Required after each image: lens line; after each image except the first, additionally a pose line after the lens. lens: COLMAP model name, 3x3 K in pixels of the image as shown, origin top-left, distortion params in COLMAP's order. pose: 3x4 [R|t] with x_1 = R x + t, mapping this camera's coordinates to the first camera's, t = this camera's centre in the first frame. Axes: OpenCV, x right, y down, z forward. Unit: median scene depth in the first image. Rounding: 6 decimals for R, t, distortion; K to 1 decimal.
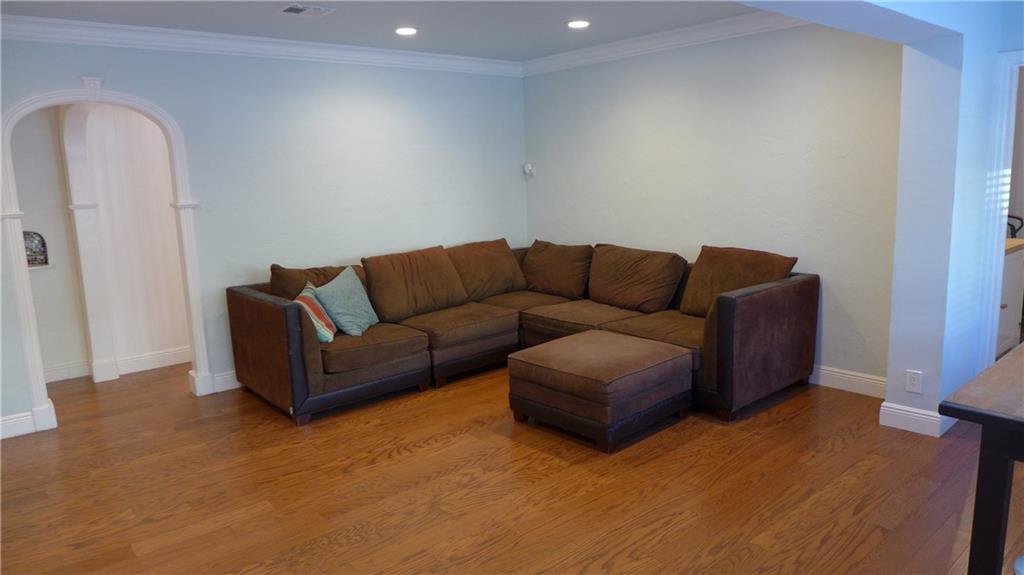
lens RADIAL K [[680.3, 0, 505.9], [0, 680.3, 289.6], [0, 0, 1]] dist [-0.062060, 0.029939]
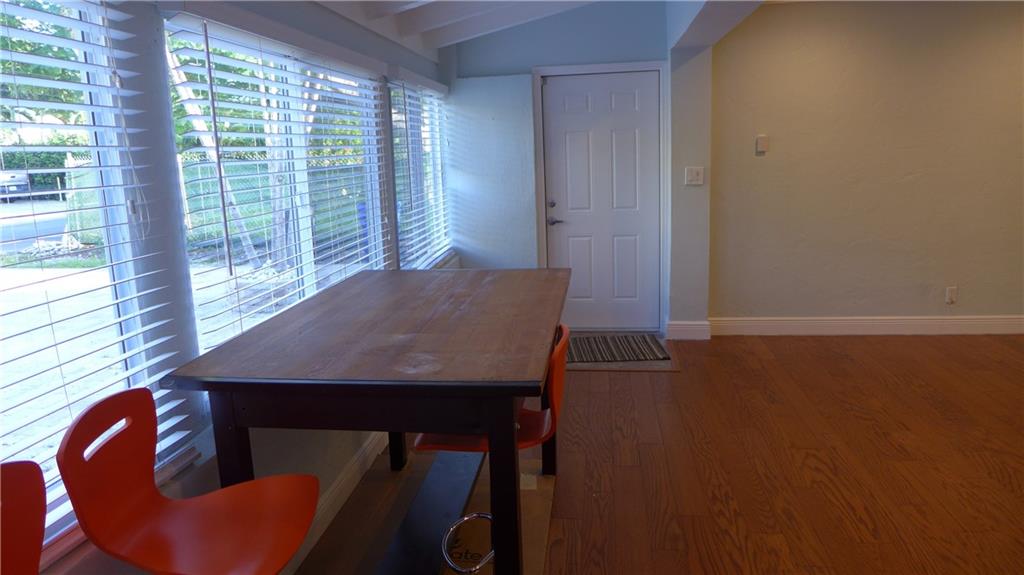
lens RADIAL K [[680.3, 0, 509.7], [0, 680.3, 289.5], [0, 0, 1]] dist [-0.062060, 0.029939]
pose [[-0.742882, 0.193474, -0.640854, 0.885408], [-0.051640, 0.937909, 0.343016, -0.181773], [0.667427, 0.287914, -0.686765, 0.971995]]
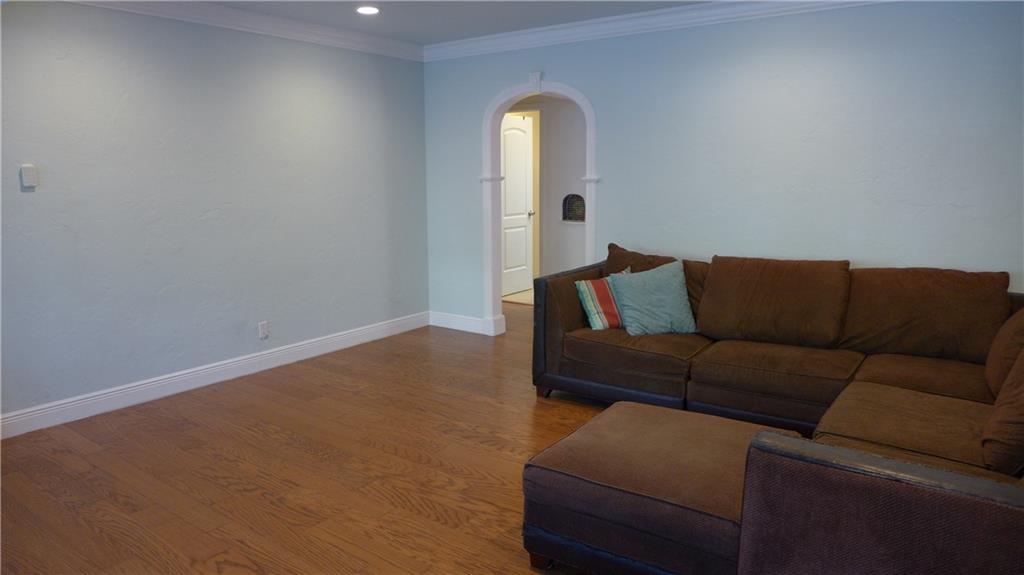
lens RADIAL K [[680.3, 0, 508.0], [0, 680.3, 283.6], [0, 0, 1]] dist [-0.062060, 0.029939]
pose [[0.218975, 0.190747, -0.956904, 0.748103], [-0.165926, 0.973701, 0.156125, -0.139409], [0.961519, 0.124588, 0.244866, 0.775222]]
